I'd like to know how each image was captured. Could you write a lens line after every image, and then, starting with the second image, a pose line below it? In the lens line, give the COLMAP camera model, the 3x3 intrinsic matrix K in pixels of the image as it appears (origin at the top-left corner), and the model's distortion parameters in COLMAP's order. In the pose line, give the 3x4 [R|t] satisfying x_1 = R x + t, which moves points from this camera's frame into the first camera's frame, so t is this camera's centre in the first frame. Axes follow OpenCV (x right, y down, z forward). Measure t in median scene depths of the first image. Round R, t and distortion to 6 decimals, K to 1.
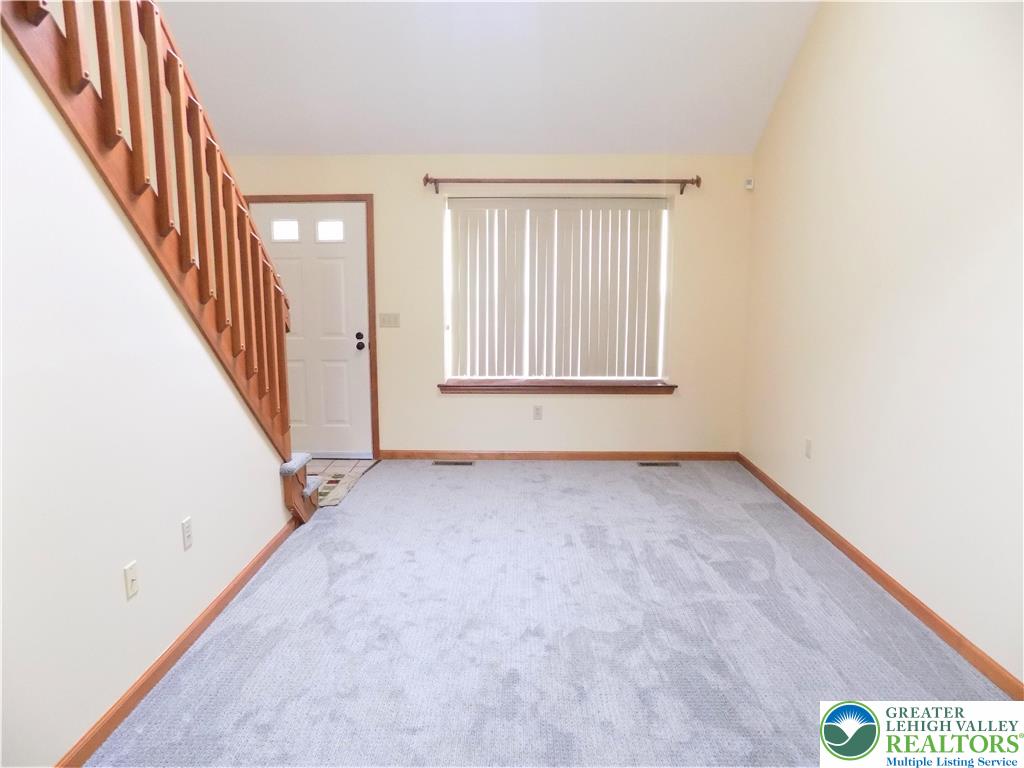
lens RADIAL K [[693.8, 0, 509.7], [0, 693.8, 380.1], [0, 0, 1]] dist [-0.074538, 0.080312]
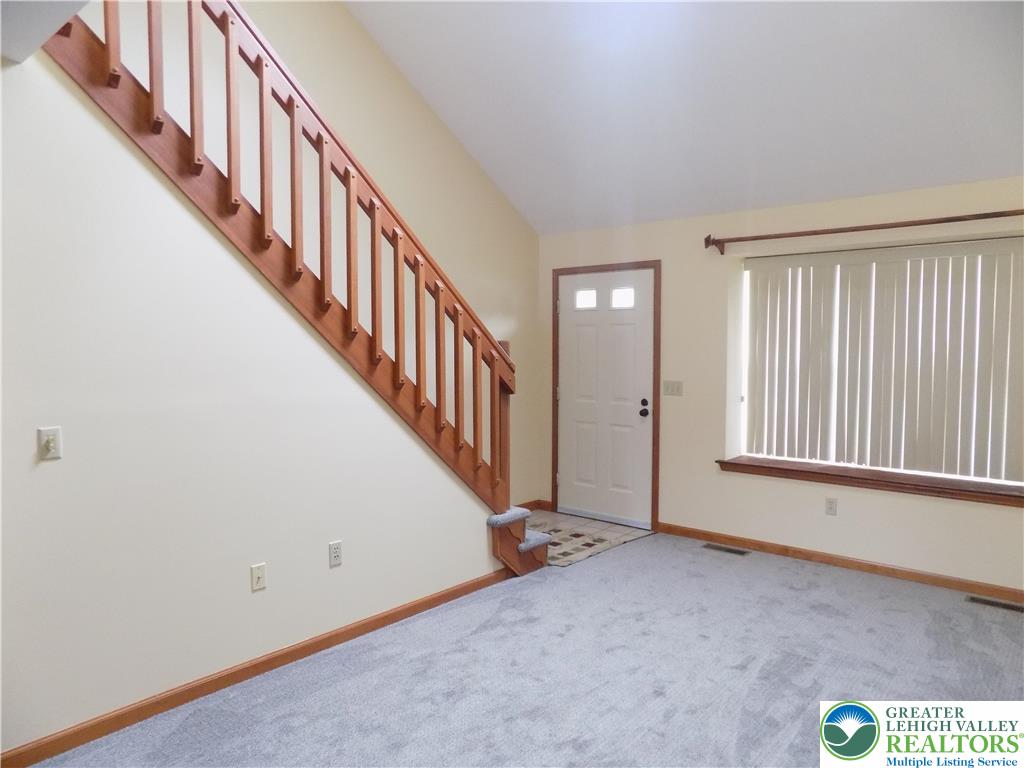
lens RADIAL K [[693.8, 0, 509.7], [0, 693.8, 380.1], [0, 0, 1]] dist [-0.074538, 0.080312]
pose [[0.768215, 0.034666, -0.639253, 0.289211], [-0.094482, 0.993738, -0.059652, -0.020117], [0.633182, 0.106223, 0.766679, 0.127555]]
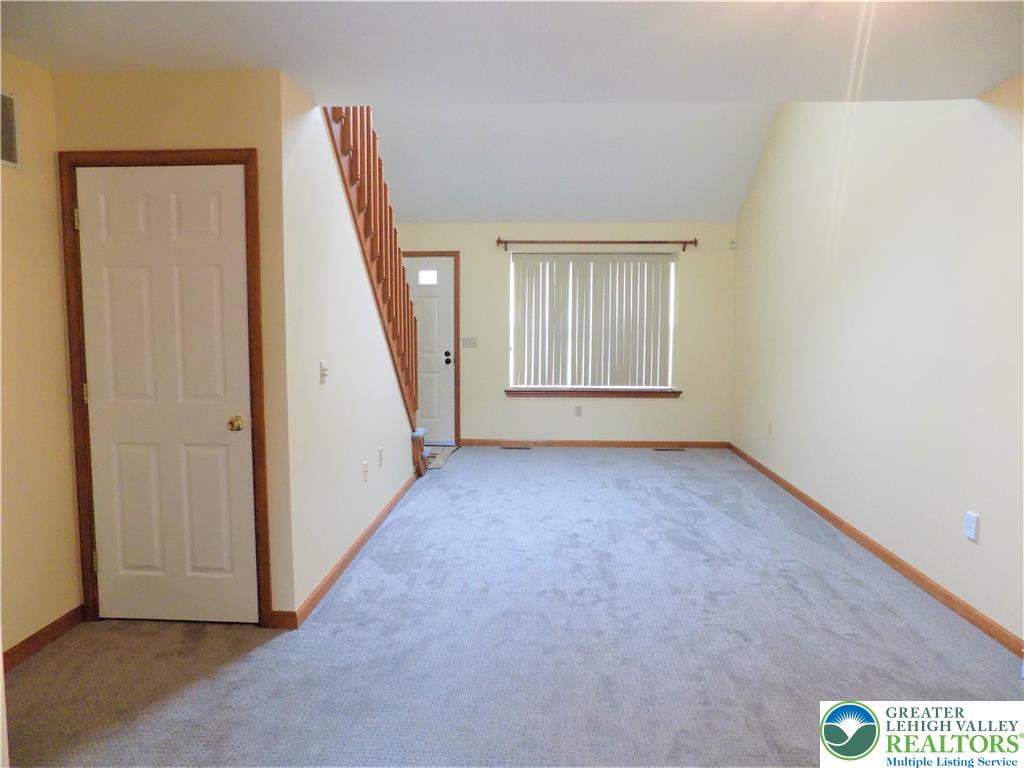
lens RADIAL K [[693.8, 0, 509.7], [0, 693.8, 380.1], [0, 0, 1]] dist [-0.074538, 0.080312]
pose [[0.999411, 0.004739, -0.034002, -0.052172], [-0.006735, 0.998245, -0.058835, 0.073120], [0.033663, 0.059030, 0.997688, -0.387524]]
